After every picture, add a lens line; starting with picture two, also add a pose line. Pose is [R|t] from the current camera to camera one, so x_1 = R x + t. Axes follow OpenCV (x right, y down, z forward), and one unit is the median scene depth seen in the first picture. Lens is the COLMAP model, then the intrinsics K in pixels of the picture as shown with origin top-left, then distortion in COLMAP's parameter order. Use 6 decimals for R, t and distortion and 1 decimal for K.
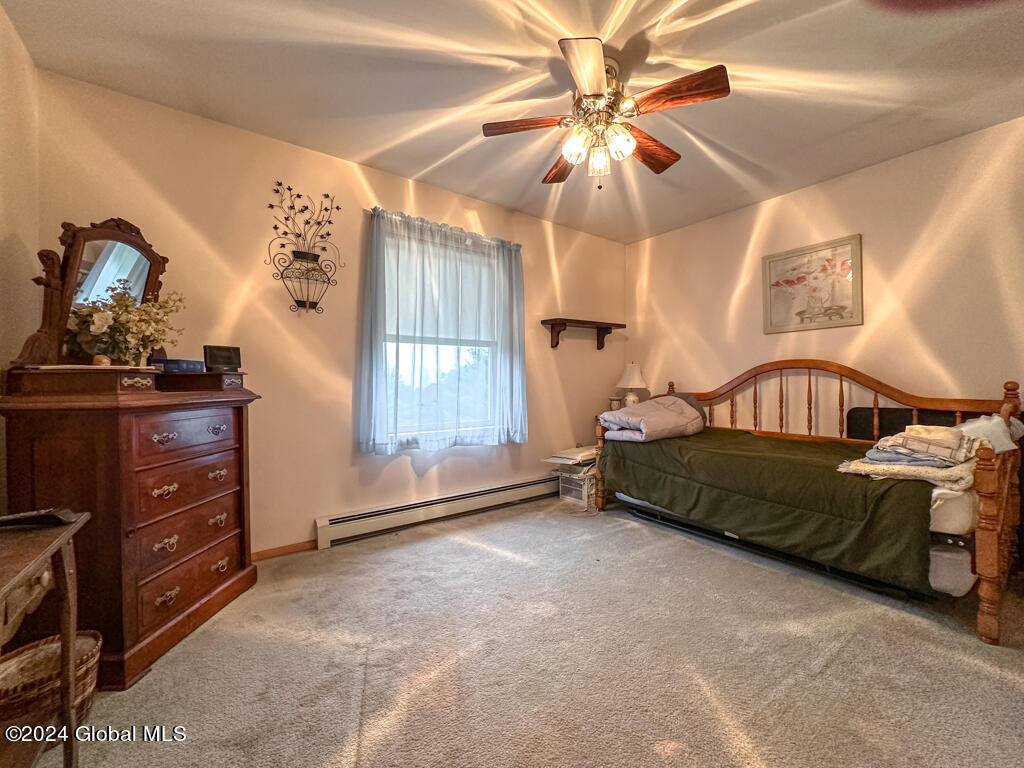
lens RADIAL K [[413.3, 0, 514.2], [0, 413.3, 381.4], [0, 0, 1]] dist [-0.001585, 0.000114]
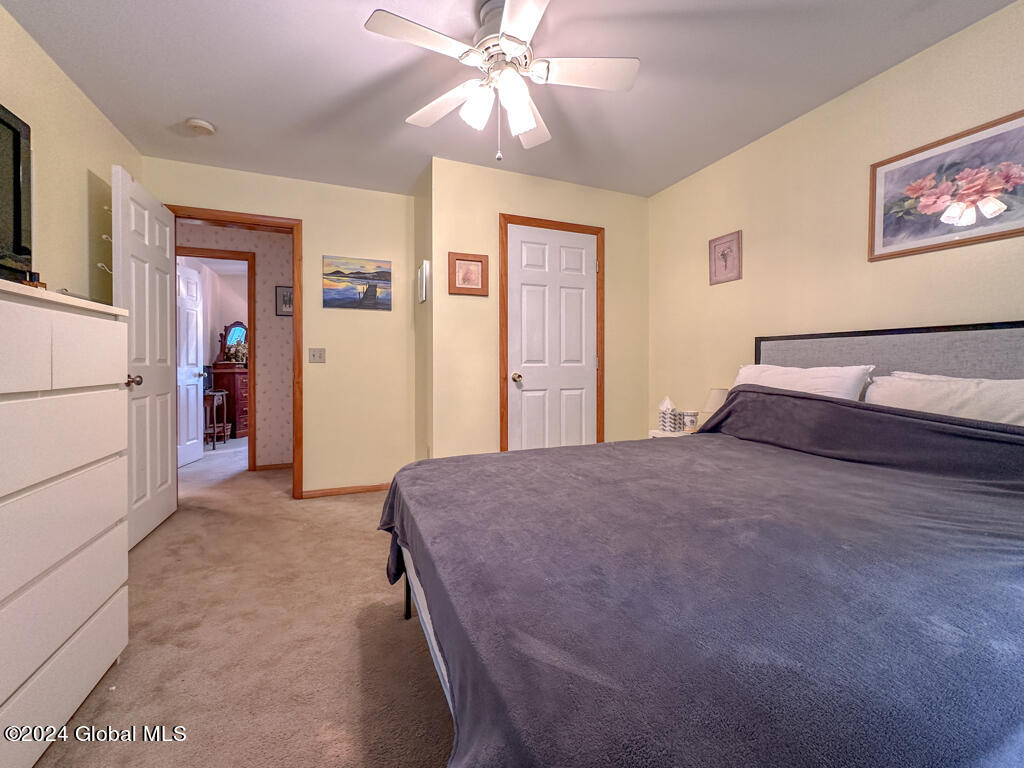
lens RADIAL K [[413.3, 0, 514.2], [0, 413.3, 381.4], [0, 0, 1]] dist [-0.001585, 0.000114]
pose [[0.973782, 0.019504, -0.226646, 2.507809], [-0.014983, 0.999653, 0.021652, 0.021204], [0.226990, -0.017689, 0.973736, -2.222987]]
